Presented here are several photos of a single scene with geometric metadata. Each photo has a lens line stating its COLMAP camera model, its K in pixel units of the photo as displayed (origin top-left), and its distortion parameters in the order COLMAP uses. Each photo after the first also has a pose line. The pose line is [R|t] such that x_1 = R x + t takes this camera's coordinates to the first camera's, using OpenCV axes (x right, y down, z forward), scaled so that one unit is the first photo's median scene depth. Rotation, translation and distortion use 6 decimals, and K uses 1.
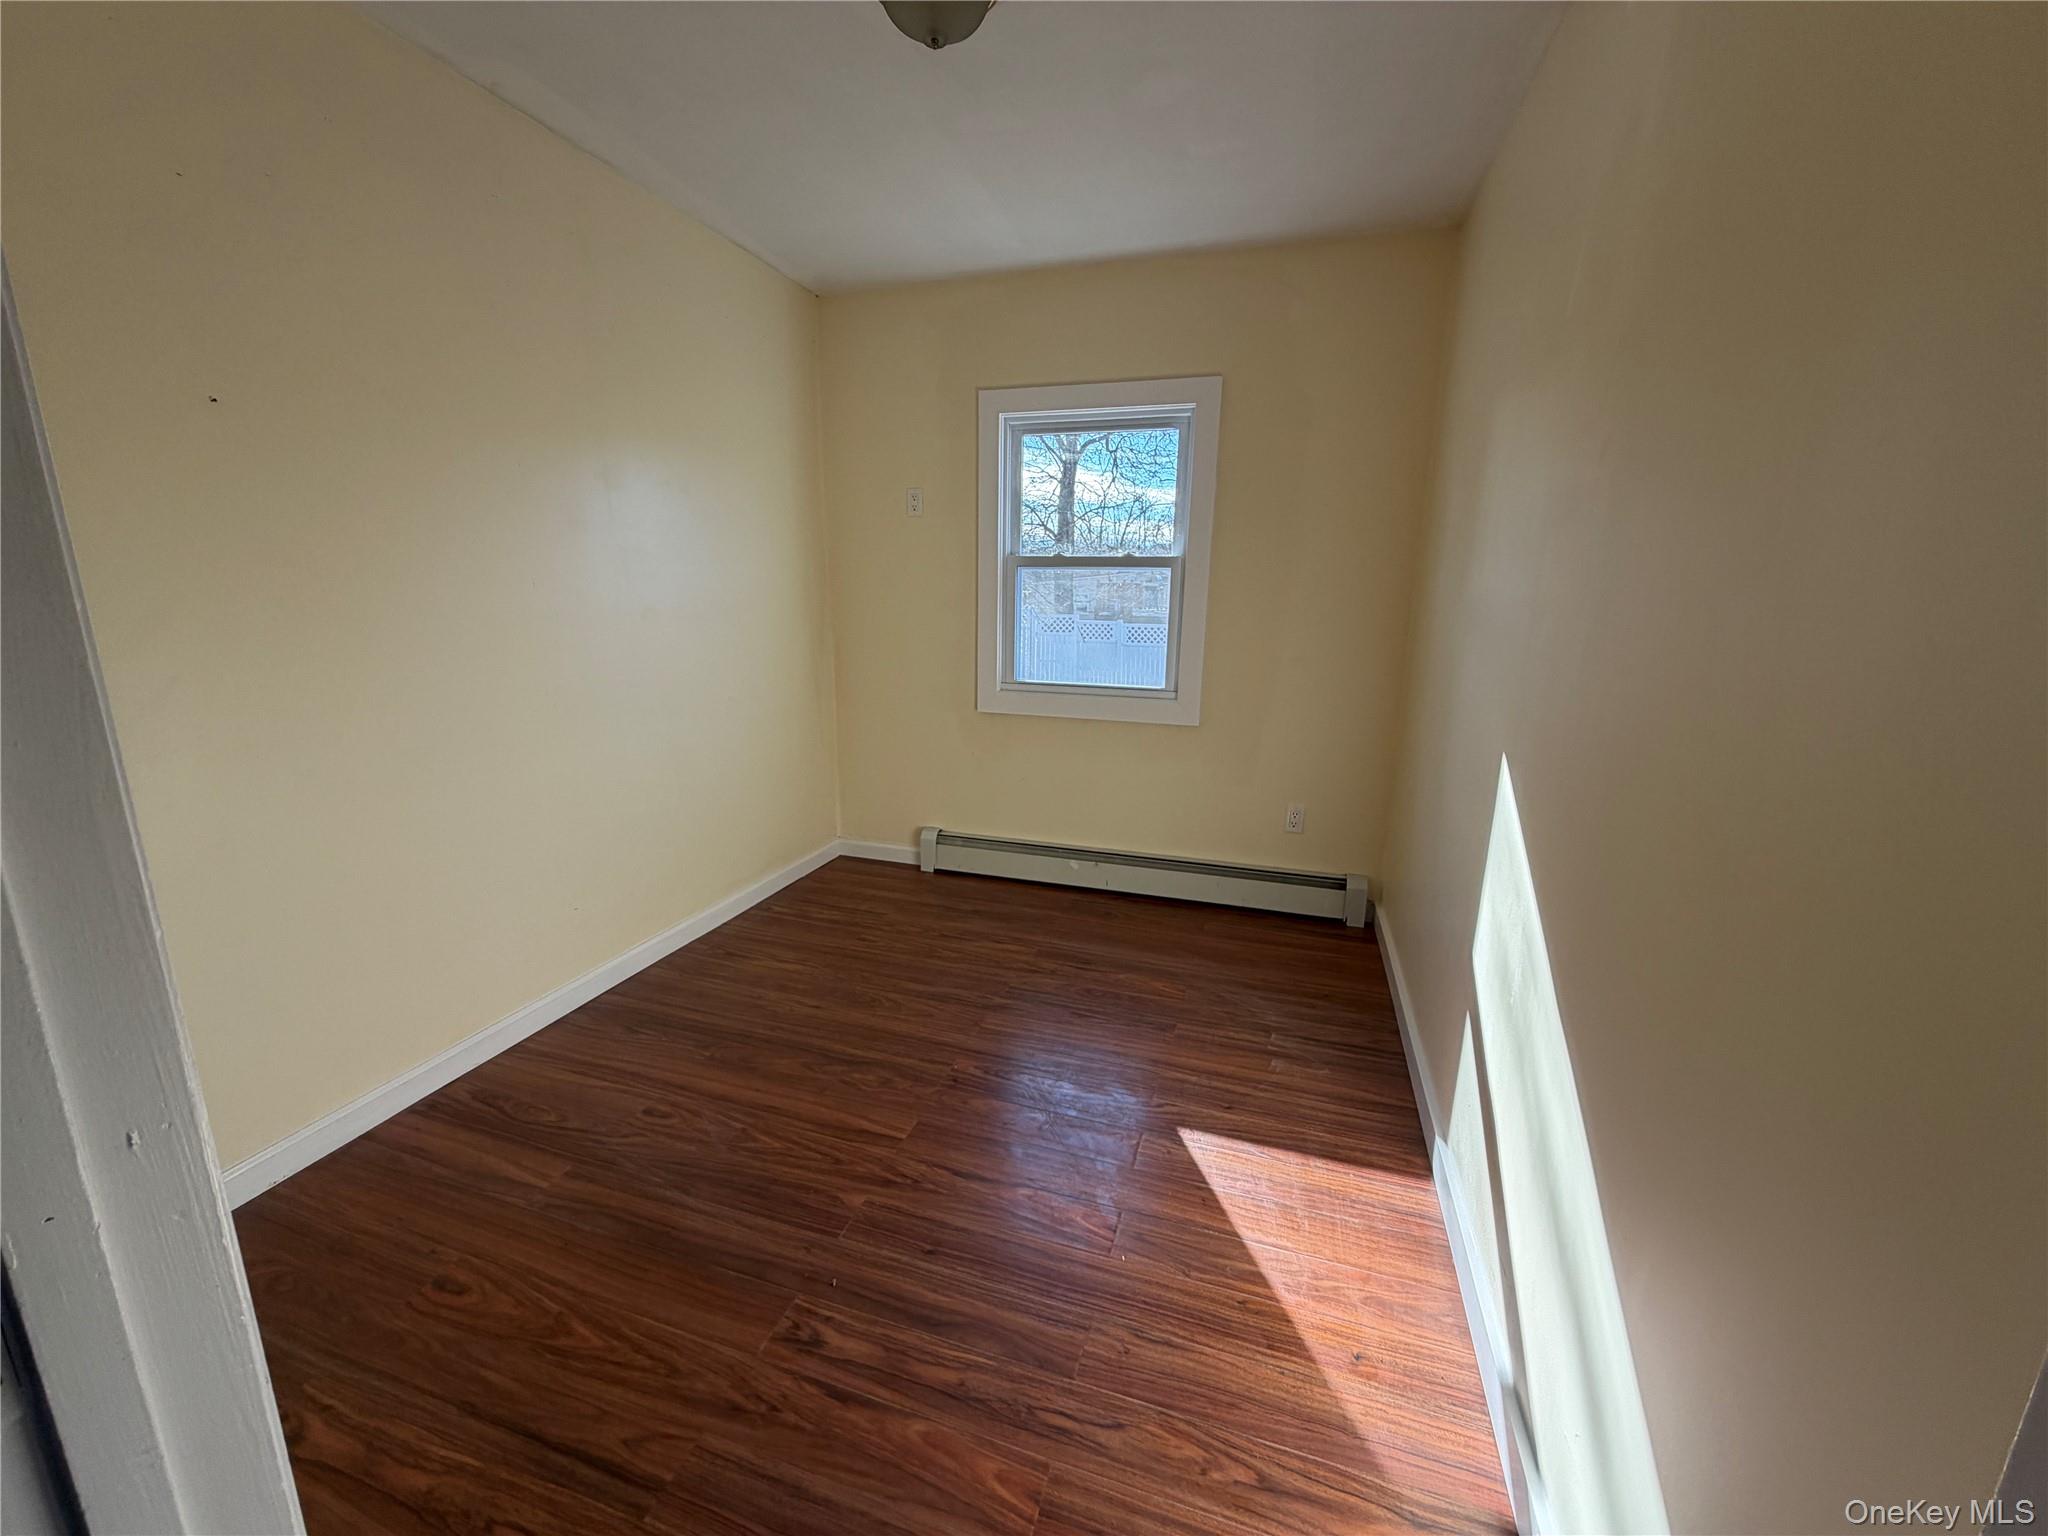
lens RADIAL K [[817.7, 0, 1024.0], [0, 817.7, 768.0], [0, 0, 1]] dist [0.000892, -0.000512]
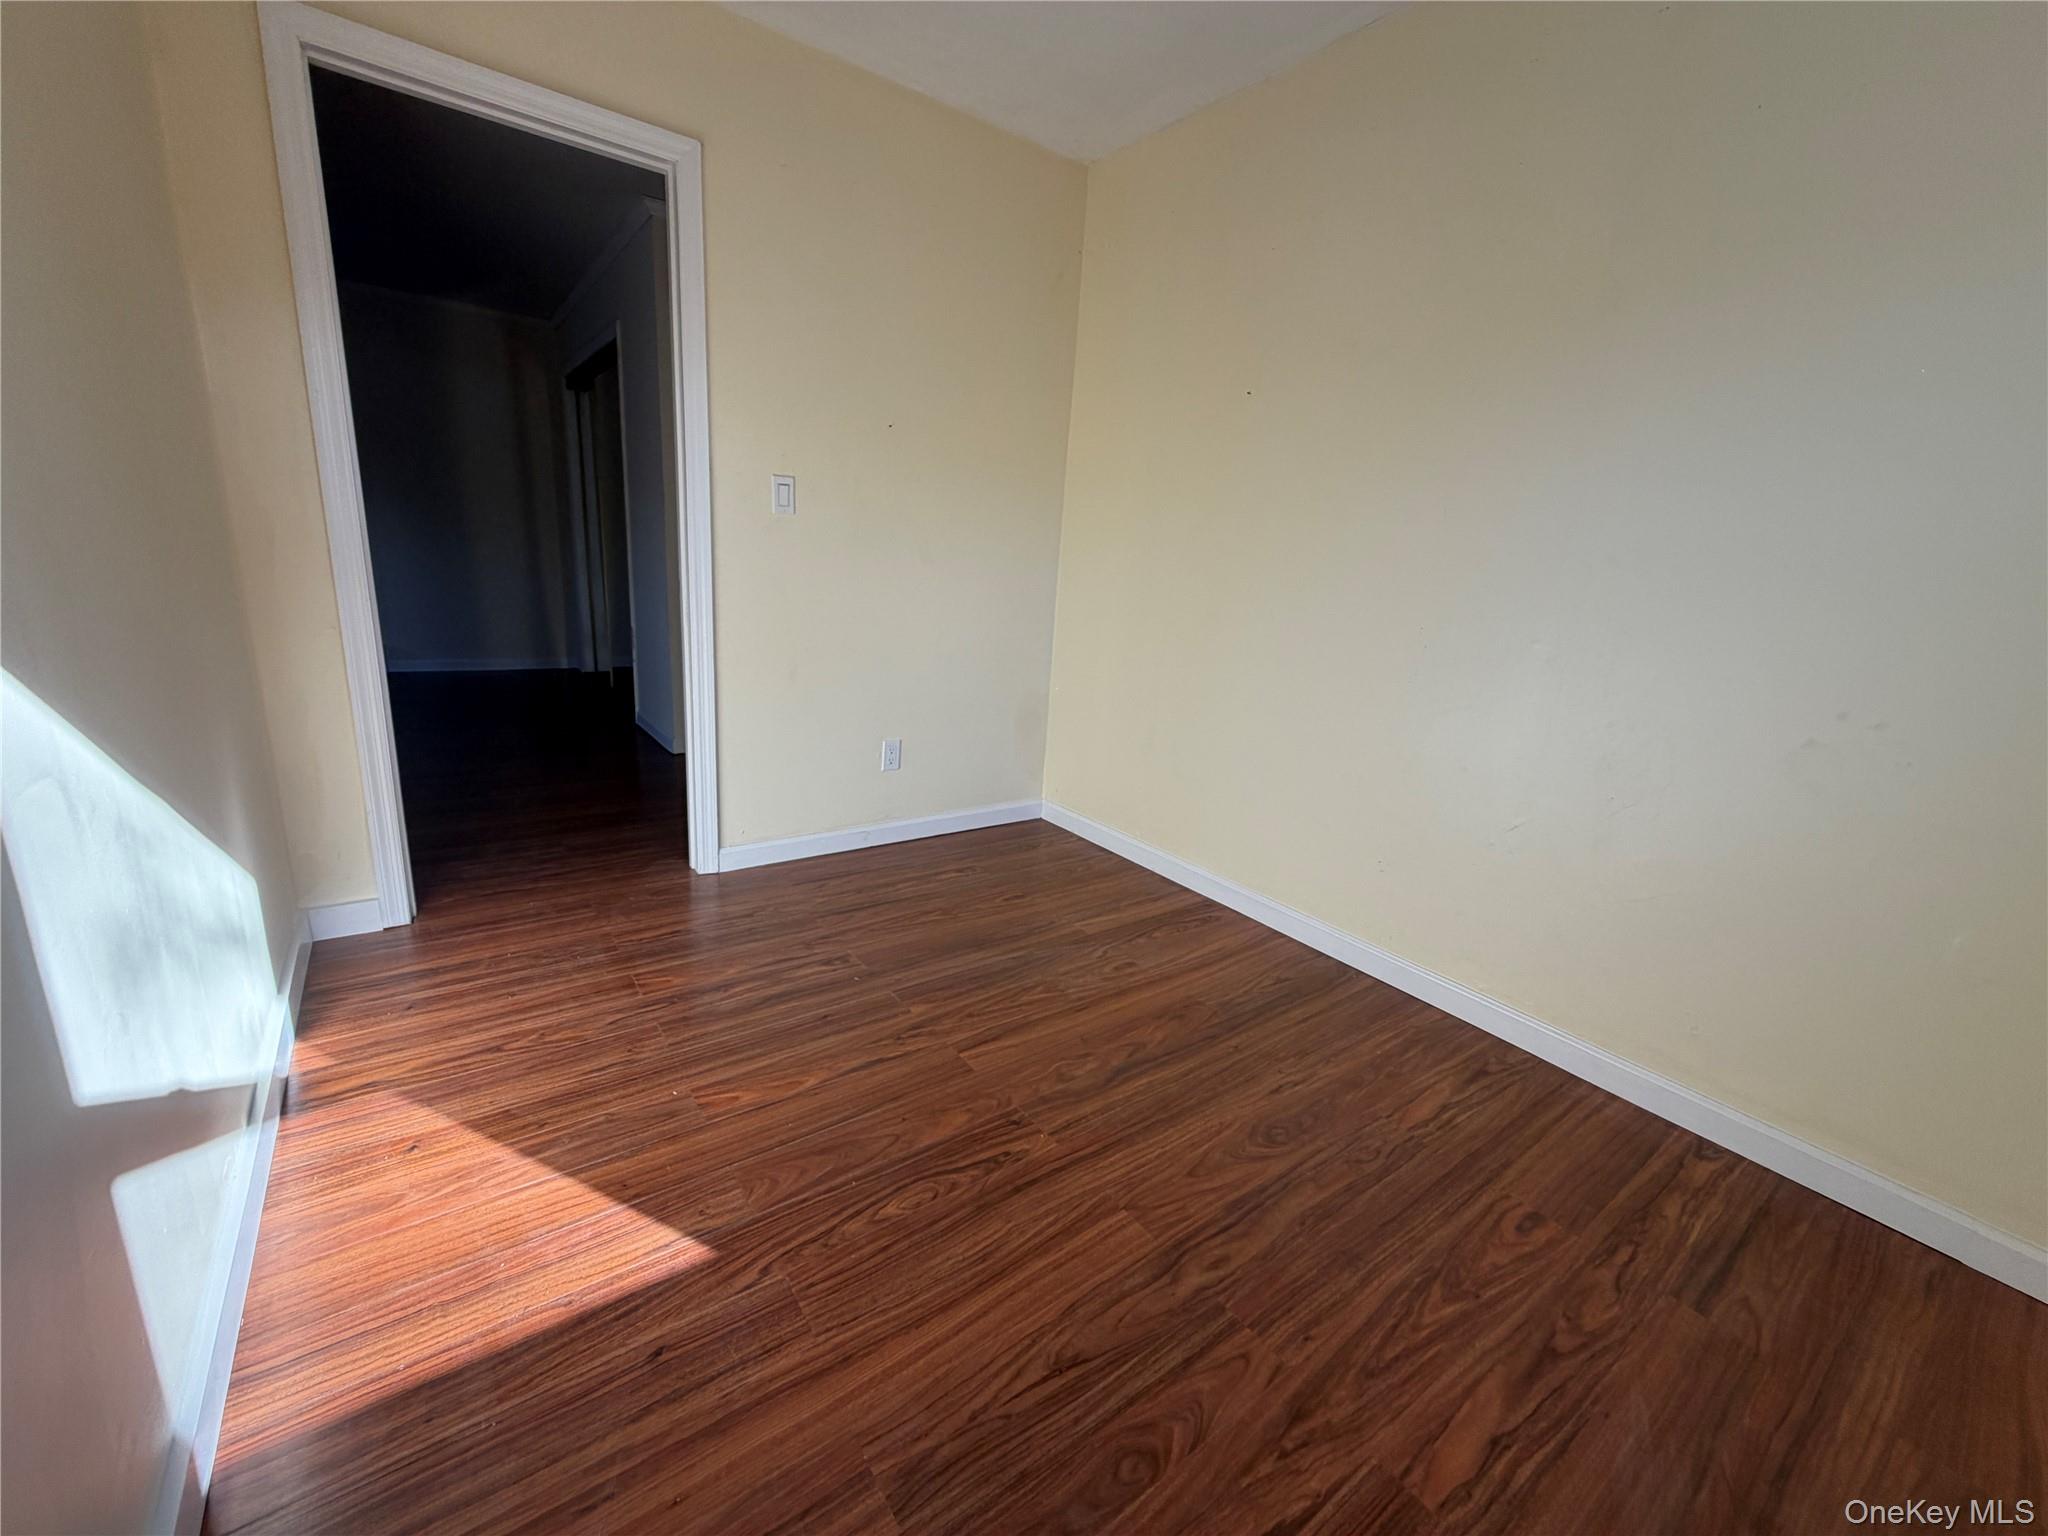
lens RADIAL K [[817.7, 0, 1024.0], [0, 817.7, 768.0], [0, 0, 1]] dist [0.000892, -0.000512]
pose [[-0.582303, 0.153747, -0.798301, 0.532042], [-0.255615, 0.897528, 0.359310, -0.210907], [0.771741, 0.413285, -0.483333, 1.420958]]
